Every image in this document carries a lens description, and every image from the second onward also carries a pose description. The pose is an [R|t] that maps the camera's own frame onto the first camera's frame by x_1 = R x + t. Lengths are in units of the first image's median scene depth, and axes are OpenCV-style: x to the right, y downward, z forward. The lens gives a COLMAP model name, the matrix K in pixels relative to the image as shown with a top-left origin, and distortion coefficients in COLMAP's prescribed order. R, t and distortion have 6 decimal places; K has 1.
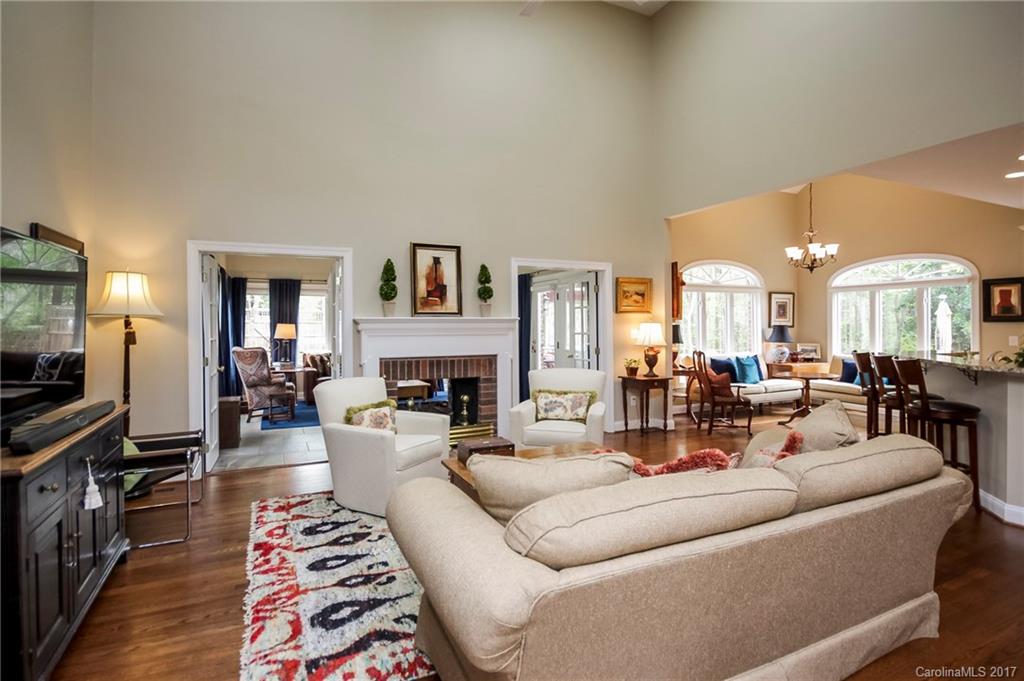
lens RADIAL K [[489.8, 0, 492.5], [0, 489.8, 327.5], [0, 0, 1]] dist [-0.000205, 0.000098]
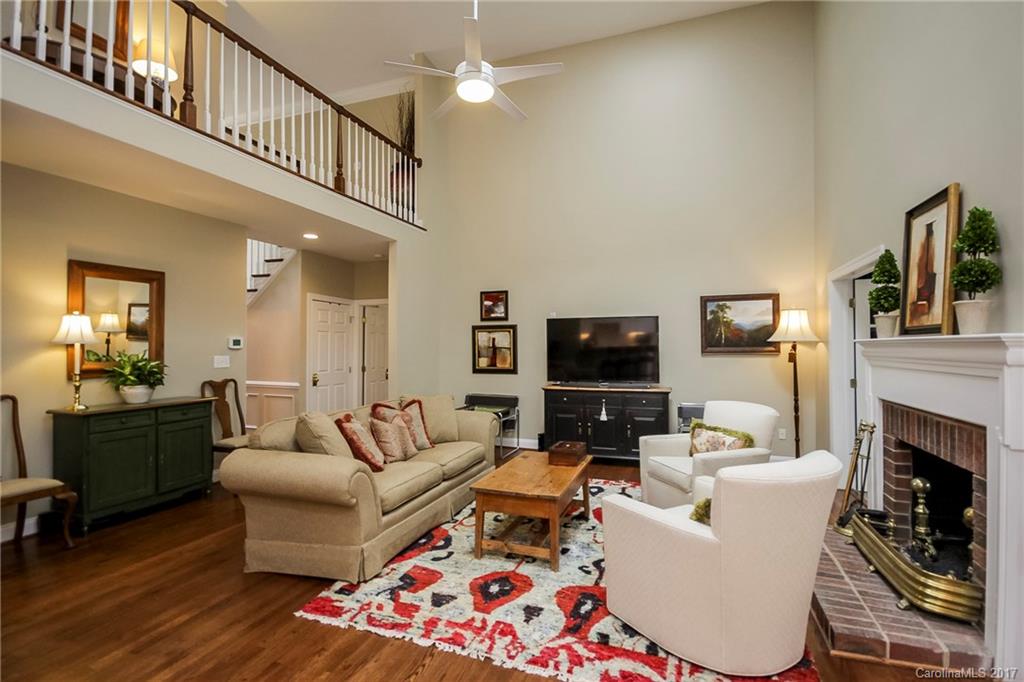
lens RADIAL K [[484.8, 0, 512.0], [0, 484.8, 341.0], [0, 0, 1]] dist [0.000146, -0.000027]
pose [[-0.692352, -0.003948, -0.721549, 0.398143], [-0.001109, 0.999990, -0.004408, -0.009525], [0.721559, -0.002252, -0.692350, 0.717573]]
